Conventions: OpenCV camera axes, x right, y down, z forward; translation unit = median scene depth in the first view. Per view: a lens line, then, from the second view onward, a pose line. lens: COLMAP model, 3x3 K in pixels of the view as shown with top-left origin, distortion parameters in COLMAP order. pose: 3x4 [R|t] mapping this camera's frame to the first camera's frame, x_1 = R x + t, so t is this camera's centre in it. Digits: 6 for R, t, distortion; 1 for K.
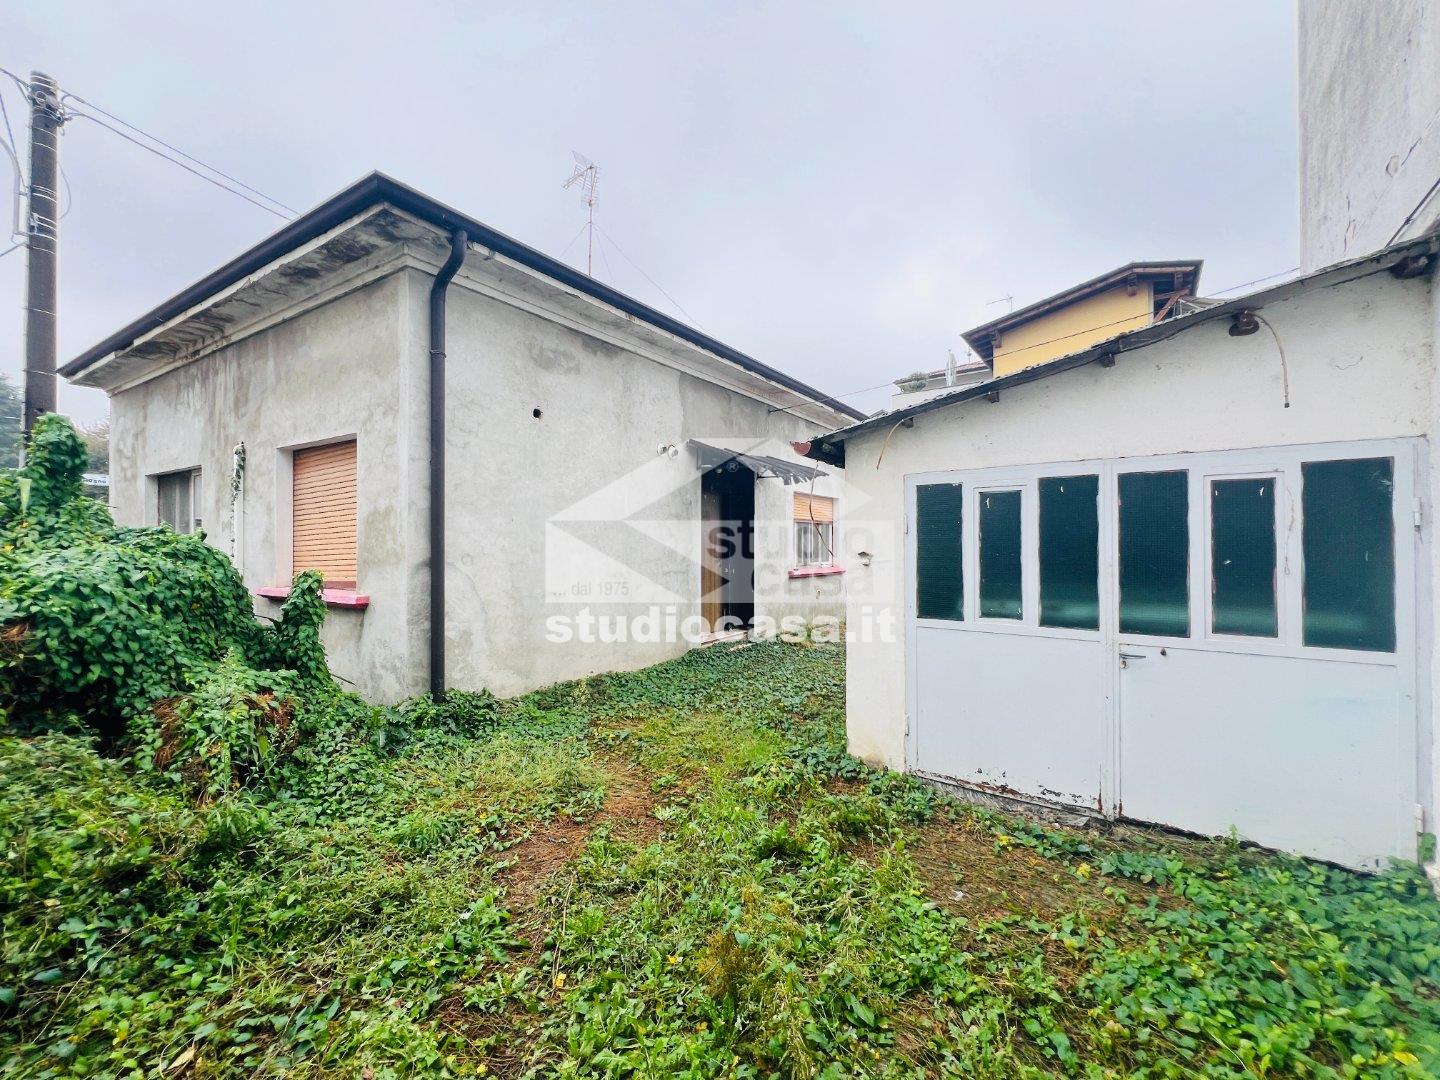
lens RADIAL K [[571.1, 0, 701.0], [0, 571.1, 538.1], [0, 0, 1]] dist [-0.001542, -0.000141]
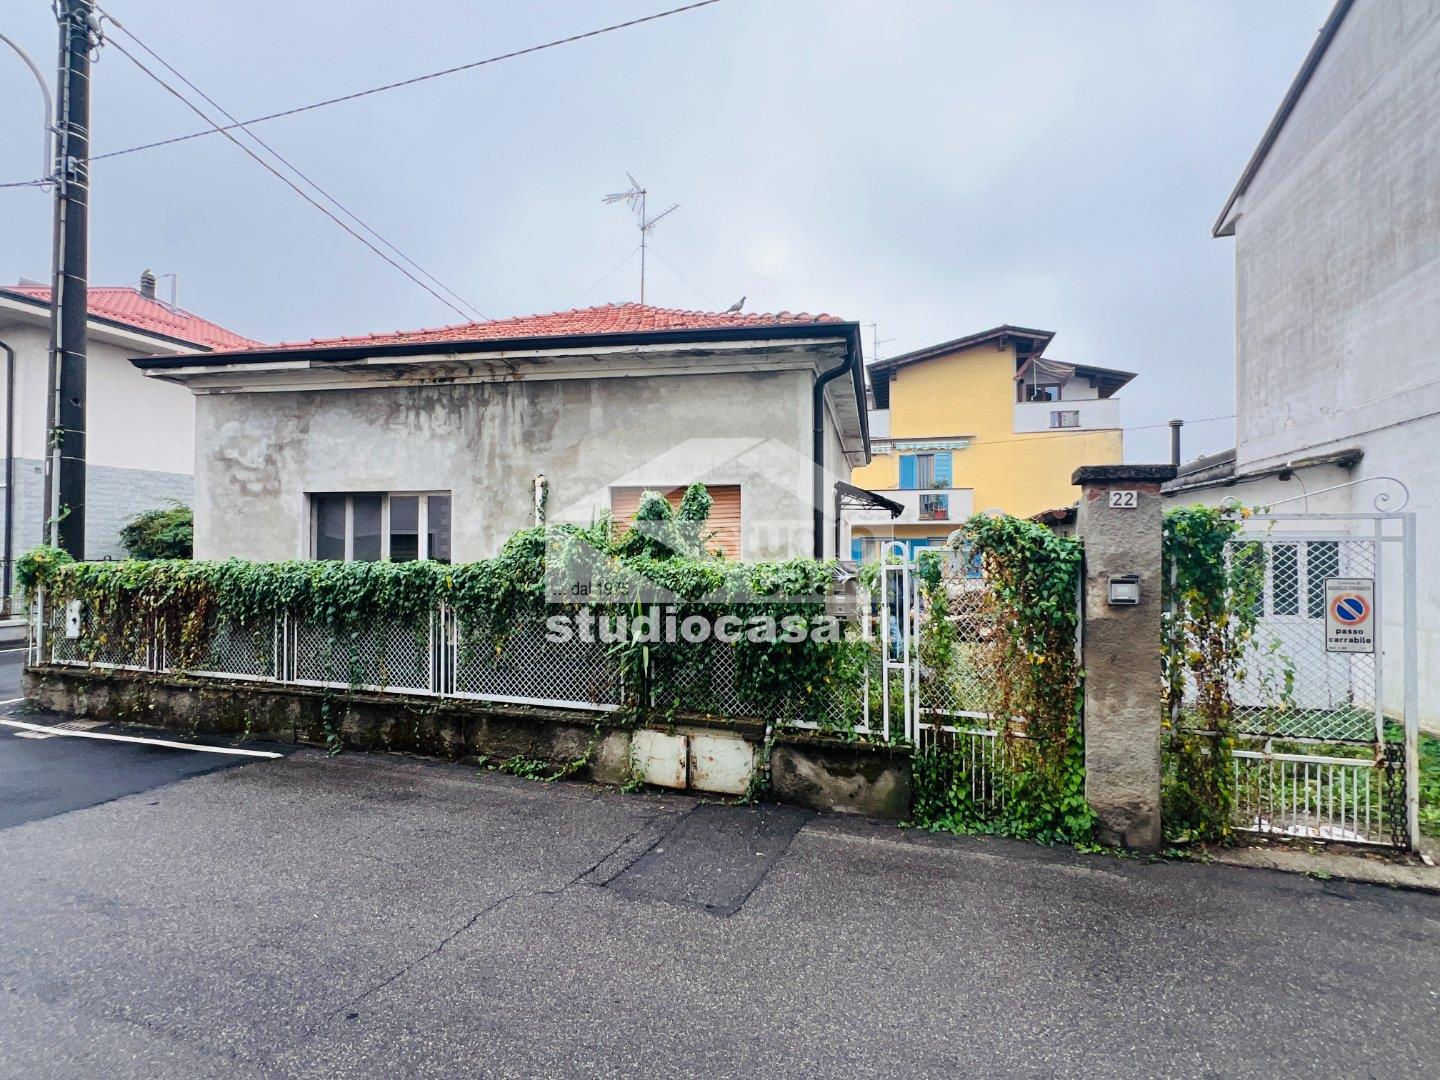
lens RADIAL K [[669.1, 0, 720.0], [0, 669.1, 540.0], [0, 0, 1]] dist [-0.000026, -0.000088]
pose [[0.936313, 0.013906, 0.350892, -0.622884], [-0.009458, 0.999852, -0.014389, -0.020362], [-0.351040, 0.010154, 0.936305, -0.202589]]
